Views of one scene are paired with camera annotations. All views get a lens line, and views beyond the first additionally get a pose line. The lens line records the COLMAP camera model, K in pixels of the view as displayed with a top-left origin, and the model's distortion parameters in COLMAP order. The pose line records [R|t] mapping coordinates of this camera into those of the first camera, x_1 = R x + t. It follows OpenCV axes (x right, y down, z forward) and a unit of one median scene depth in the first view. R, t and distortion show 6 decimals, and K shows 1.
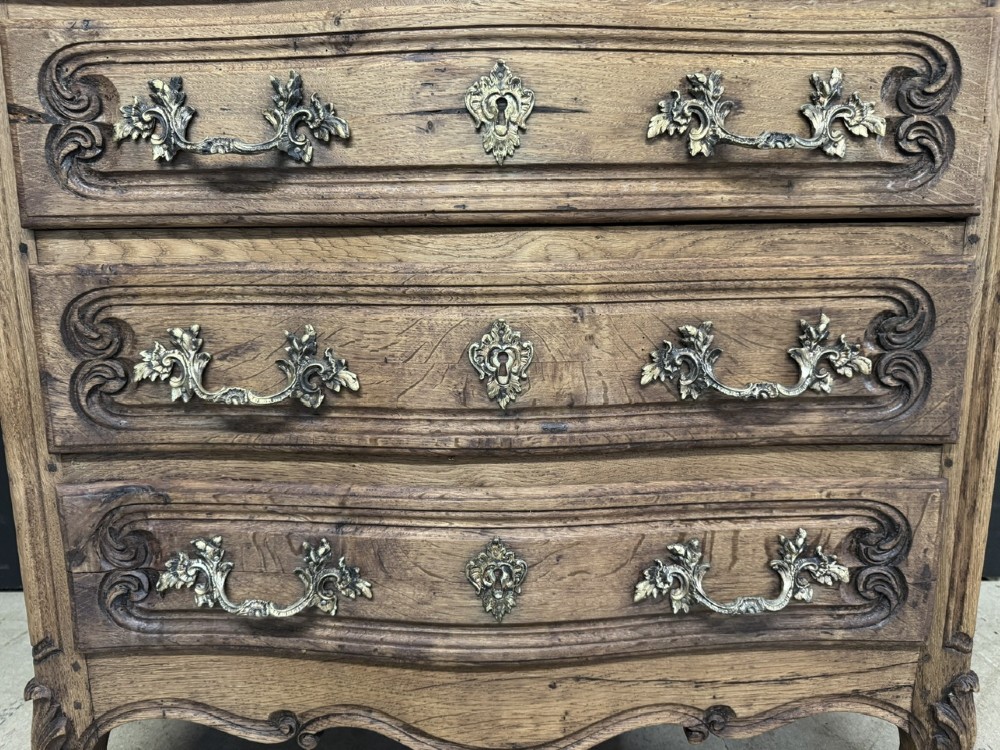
lens RADIAL K [[723.7, 0, 500.0], [0, 723.7, 375.0], [0, 0, 1]] dist [0.000817, -0.009357]
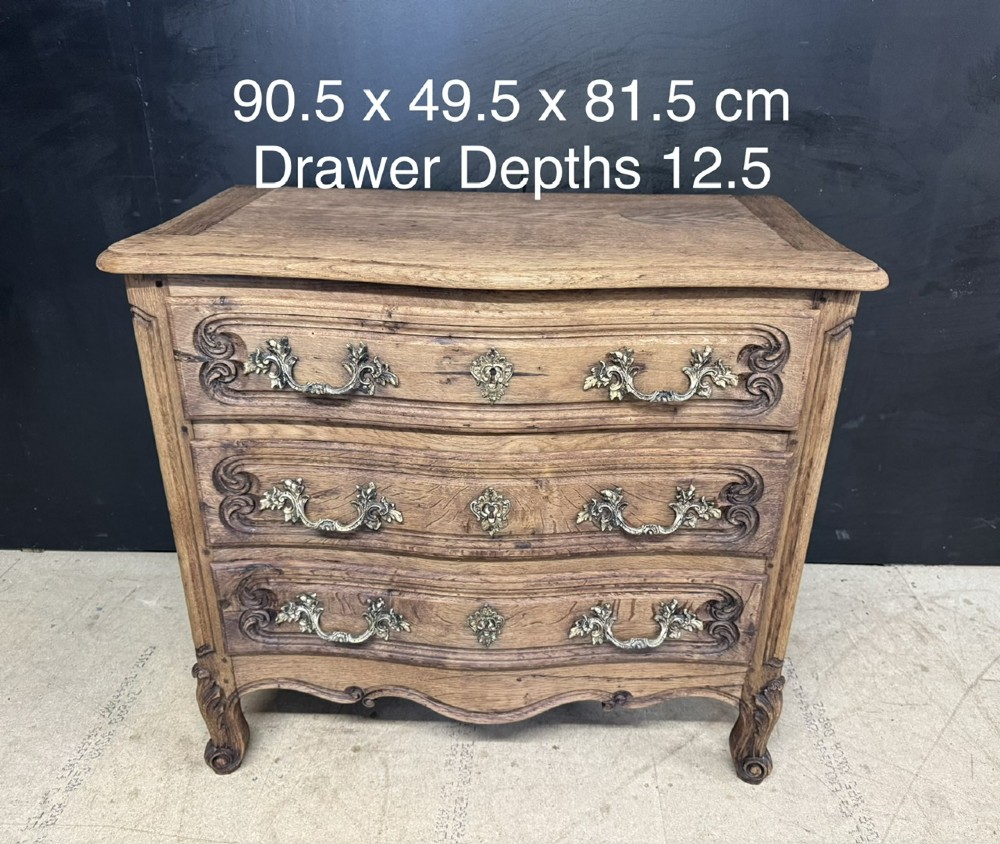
lens RADIAL K [[796.1, 0, 520.4], [0, 796.1, 423.4], [0, 0, 1]] dist [0.191697, -0.439257]
pose [[0.999554, 0.029172, 0.006333, 0.051273], [-0.029822, 0.966441, 0.255152, -0.664984], [0.001323, -0.255227, 0.966880, -0.694125]]
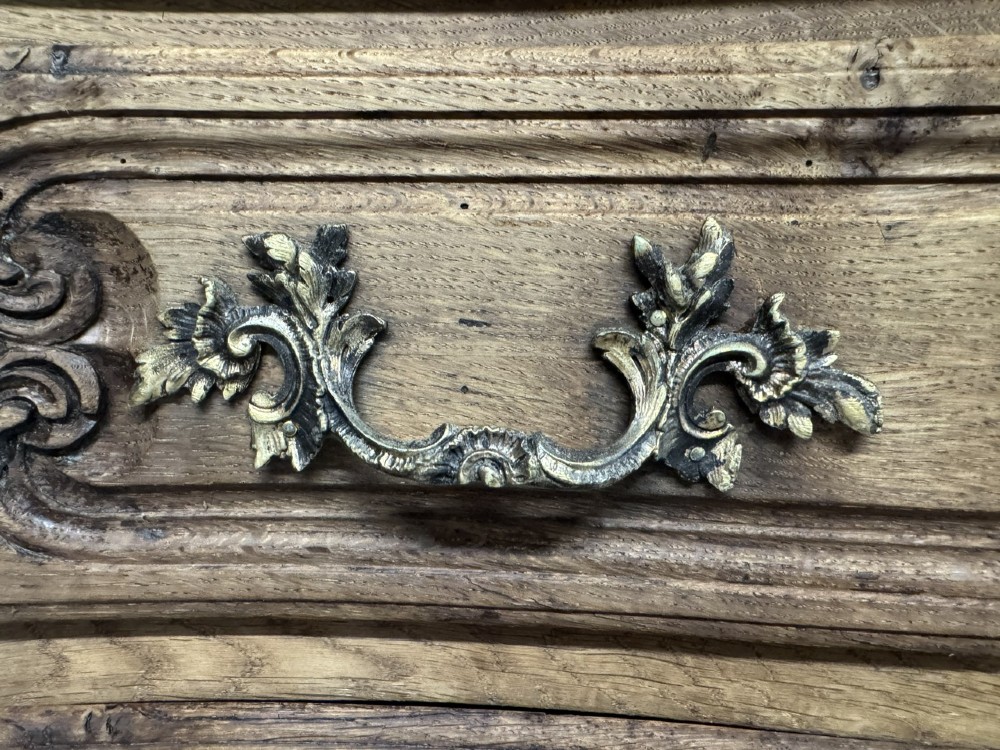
lens RADIAL K [[698.6, 0, 449.9], [0, 698.6, 377.5], [0, 0, 1]] dist [-0.003192, -0.003656]
pose [[0.999612, 0.016832, 0.022195, -0.384243], [-0.016534, 0.999772, -0.013542, -0.325790], [-0.022418, 0.013169, 0.999662, 0.652353]]
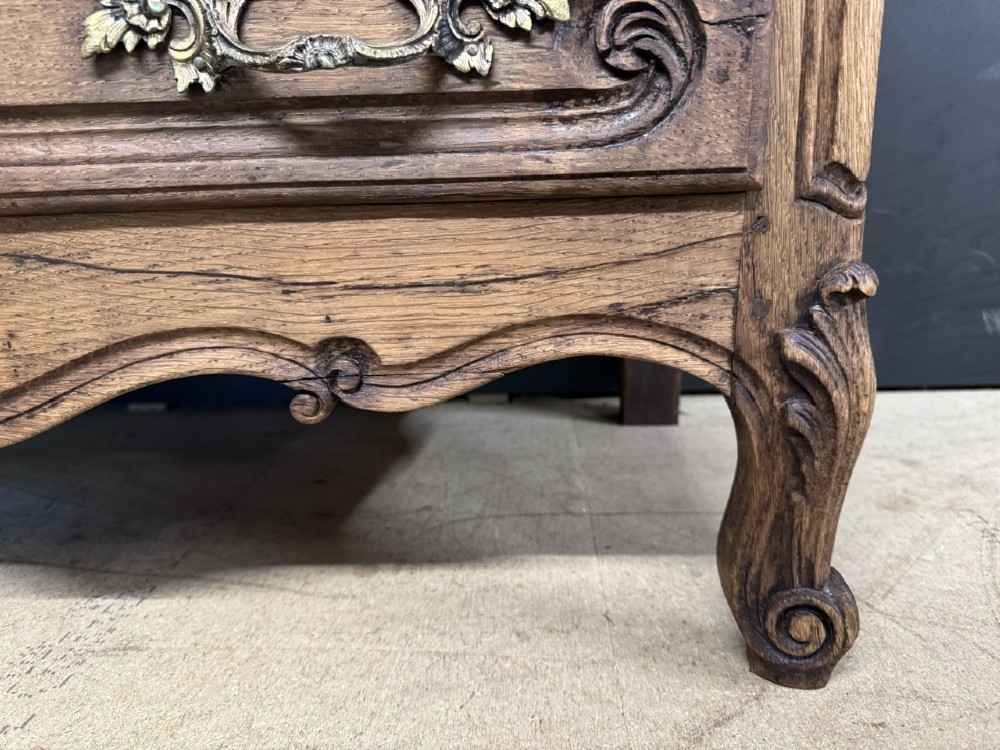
lens RADIAL K [[725.1, 0, 500.0], [0, 725.1, 375.0], [0, 0, 1]] dist [0.054892, -0.140985]
pose [[0.998815, -0.005821, -0.048327, 0.500051], [0.009268, 0.997403, 0.071424, 0.512671], [0.047786, -0.071787, 0.996275, 0.575424]]
